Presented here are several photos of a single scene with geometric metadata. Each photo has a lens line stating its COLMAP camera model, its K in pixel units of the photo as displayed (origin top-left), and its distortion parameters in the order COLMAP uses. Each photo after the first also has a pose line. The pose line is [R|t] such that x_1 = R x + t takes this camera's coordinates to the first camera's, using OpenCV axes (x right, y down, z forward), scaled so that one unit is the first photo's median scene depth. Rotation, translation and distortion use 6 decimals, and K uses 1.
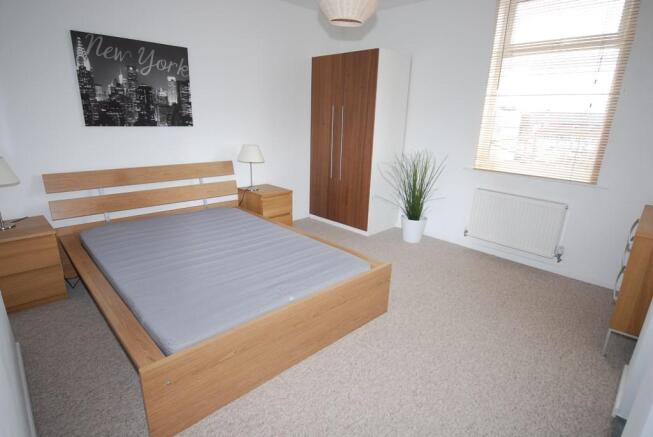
lens RADIAL K [[350.8, 0, 325.2], [0, 350.8, 221.5], [0, 0, 1]] dist [-0.004523, -0.000731]
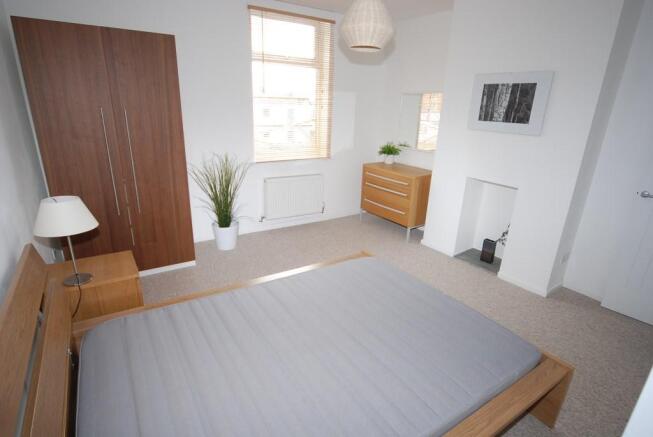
lens RADIAL K [[350.8, 0, 325.2], [0, 350.8, 221.5], [0, 0, 1]] dist [-0.004523, -0.000731]
pose [[0.182174, -0.339261, 0.922884, -0.633025], [0.253547, 0.923057, 0.289275, -0.246542], [-0.950014, 0.181296, 0.254176, 0.545030]]
